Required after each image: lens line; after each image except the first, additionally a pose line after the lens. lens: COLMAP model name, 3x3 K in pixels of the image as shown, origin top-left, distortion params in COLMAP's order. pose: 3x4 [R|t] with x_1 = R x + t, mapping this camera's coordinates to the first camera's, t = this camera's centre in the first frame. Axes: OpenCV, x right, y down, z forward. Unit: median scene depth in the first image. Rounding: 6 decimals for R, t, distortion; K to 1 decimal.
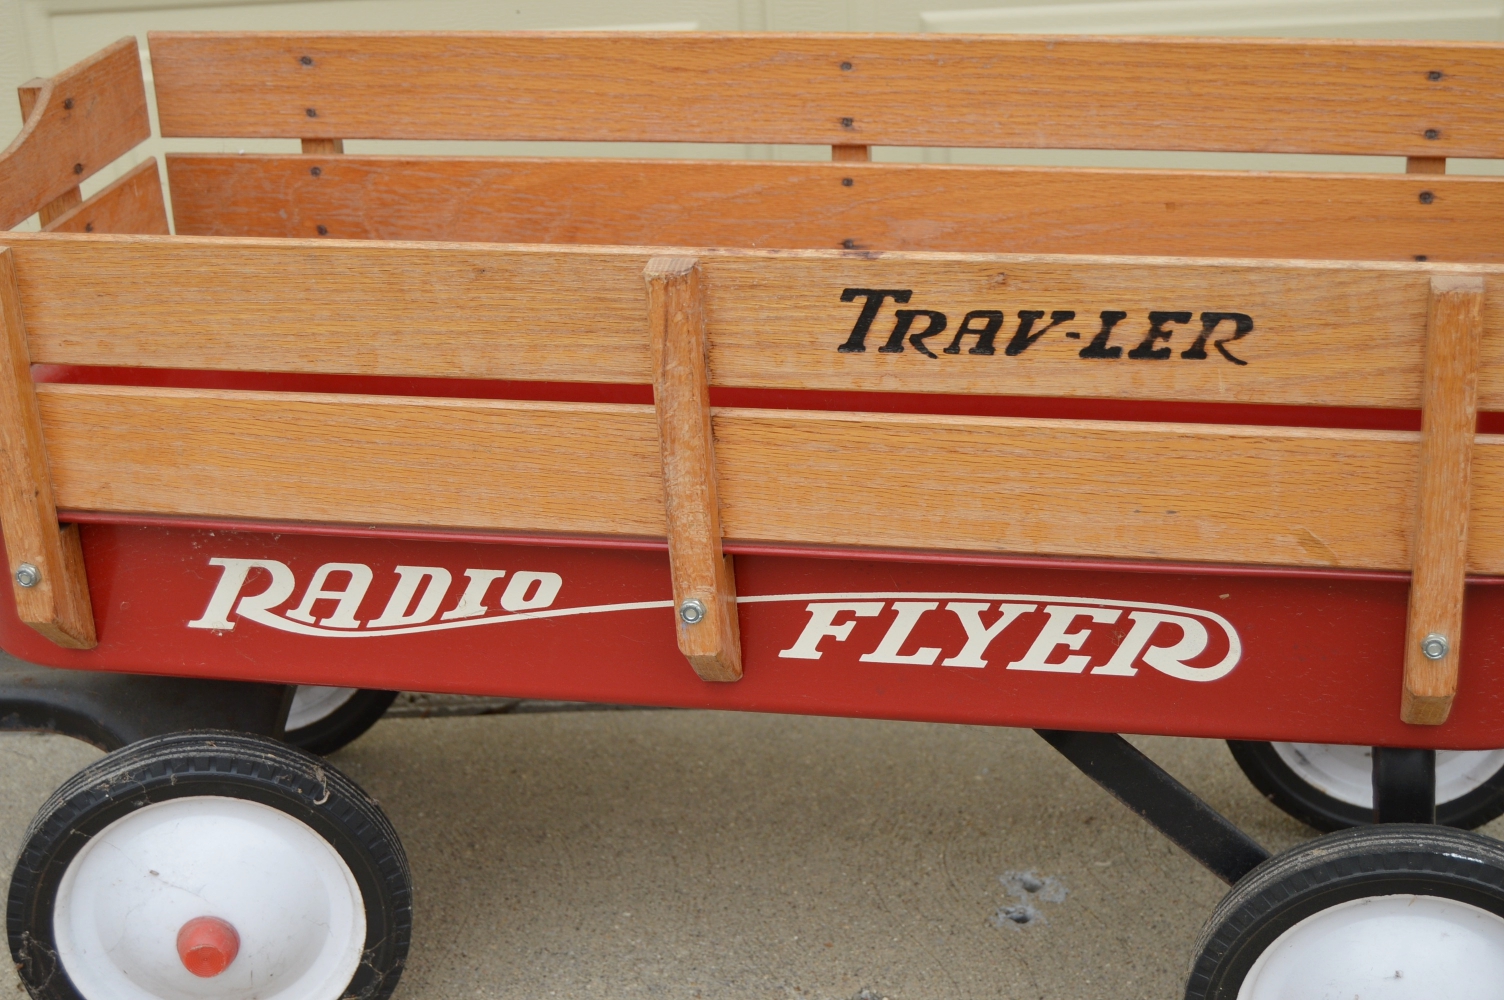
lens RADIAL K [[2576.1, 0, 776.1], [0, 2576.1, 502.6], [0, 0, 1]] dist [-0.024134, -0.112252]
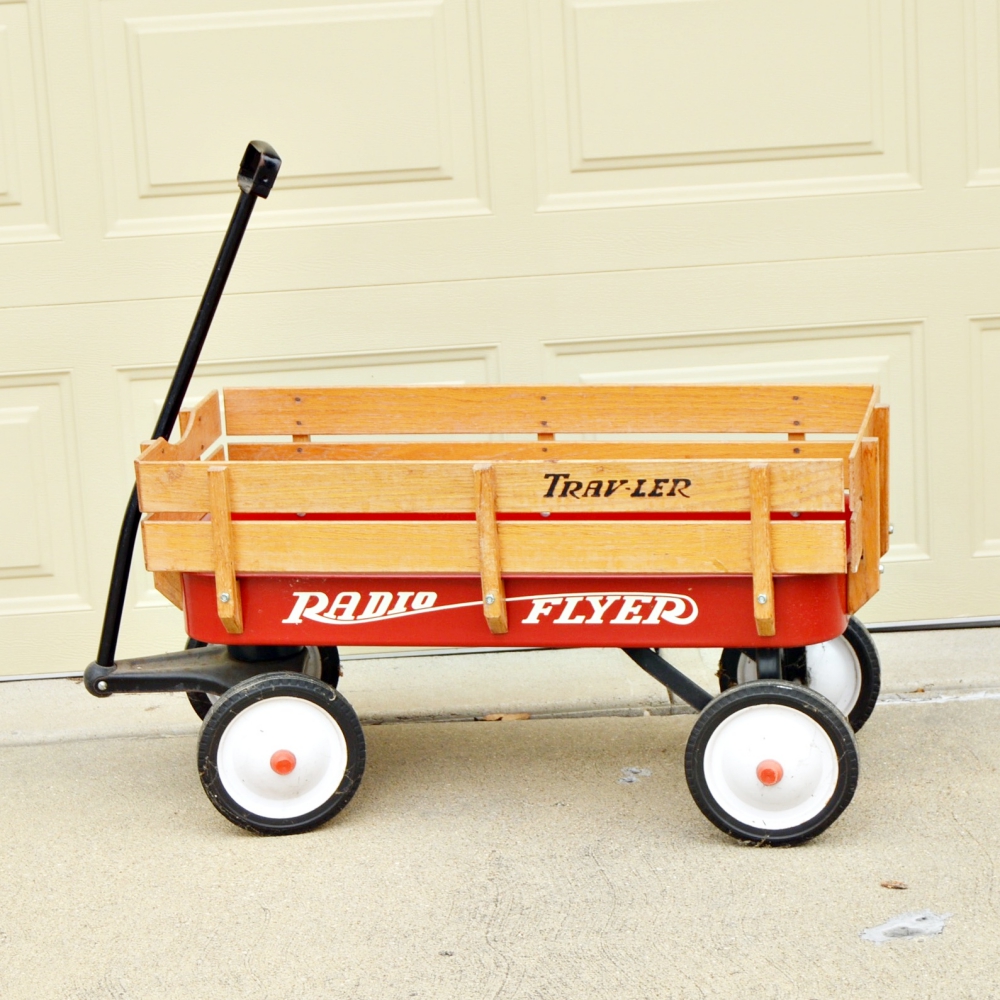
lens RADIAL K [[3430.7, 0, 500.0], [0, 3430.7, 500.0], [0, 0, 1]] dist [0.071732, 0.650155]
pose [[0.999740, -0.013225, 0.018566, -0.083308], [0.015864, 0.988550, -0.150060, 0.454591], [-0.016369, 0.150315, 0.988503, -2.413642]]
